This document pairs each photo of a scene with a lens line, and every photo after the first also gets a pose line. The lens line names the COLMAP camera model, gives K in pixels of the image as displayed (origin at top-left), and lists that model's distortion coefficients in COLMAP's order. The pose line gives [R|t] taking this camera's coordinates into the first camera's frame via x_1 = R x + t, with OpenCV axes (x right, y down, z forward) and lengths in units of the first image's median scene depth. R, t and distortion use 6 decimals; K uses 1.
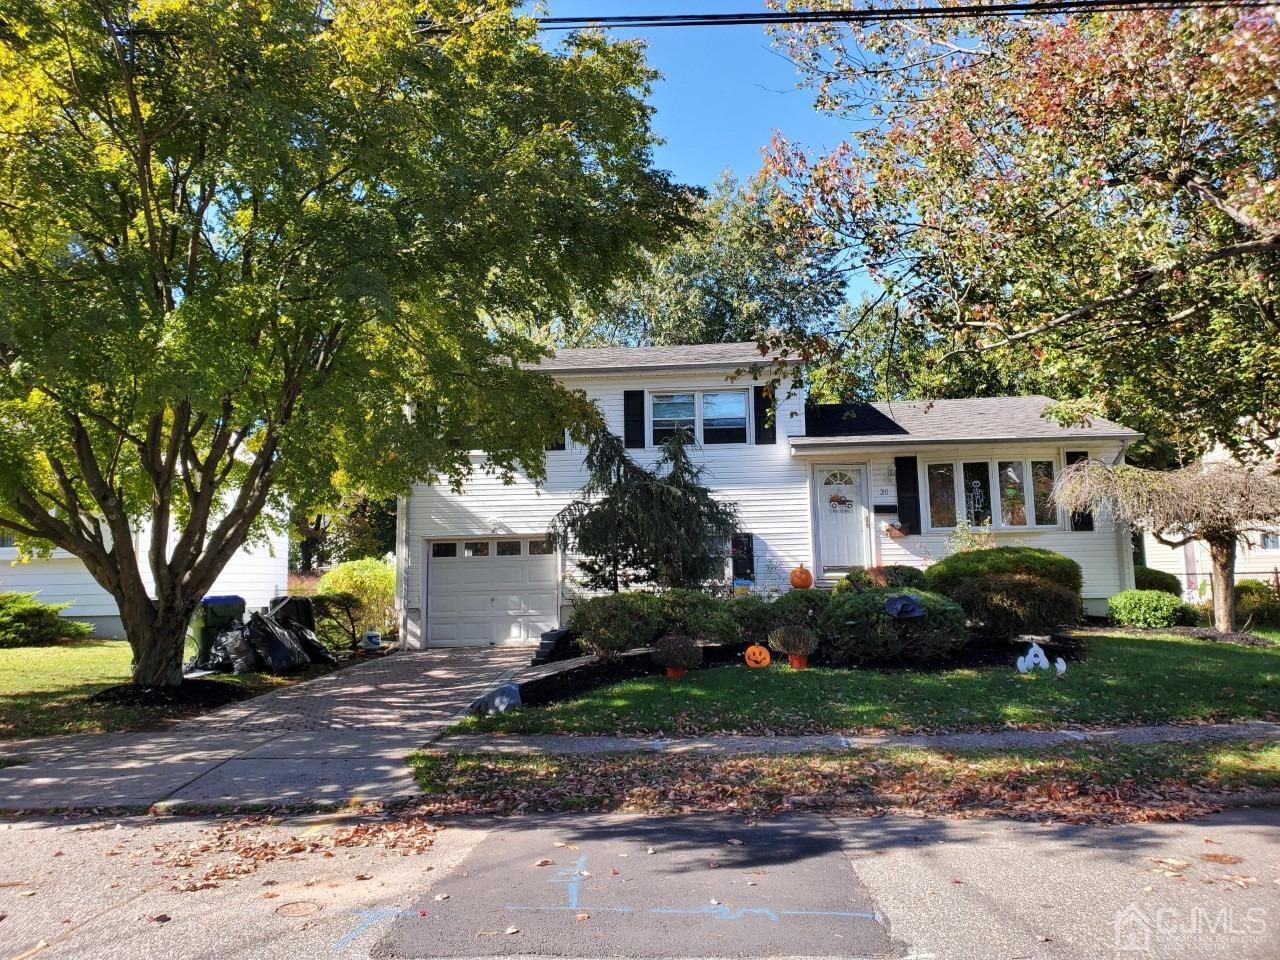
lens RADIAL K [[1011.9, 0, 578.4], [0, 1011.9, 470.8], [0, 0, 1]] dist [-0.001324, -0.005135]
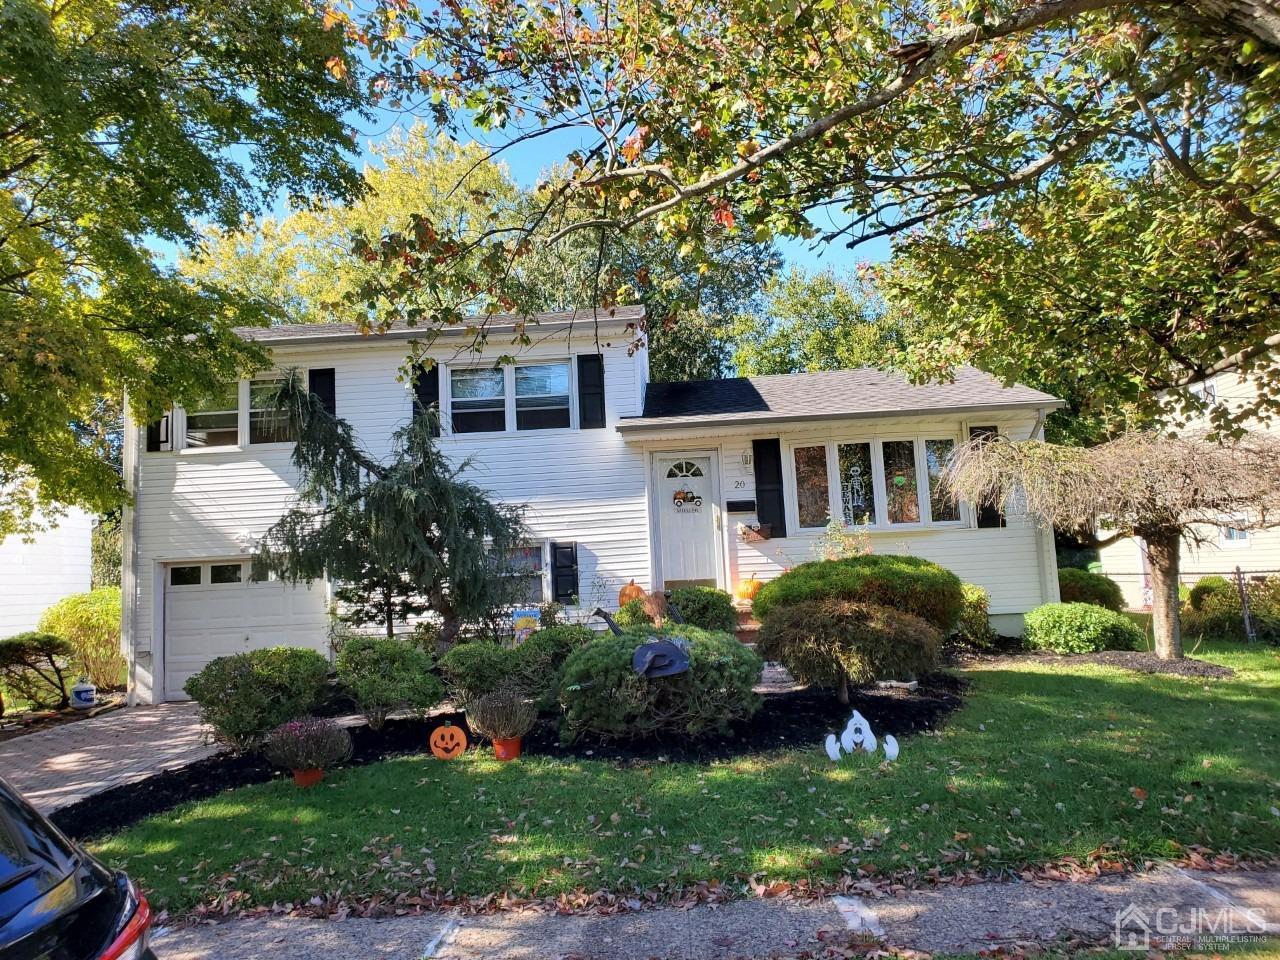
lens RADIAL K [[941.7, 0, 640.0], [0, 941.7, 480.0], [0, 0, 1]] dist [0.069269, -0.152681]
pose [[0.999328, -0.028757, 0.022745, 0.535888], [0.028510, 0.999532, 0.011112, 0.018215], [-0.023054, -0.010456, 0.999680, 0.696629]]
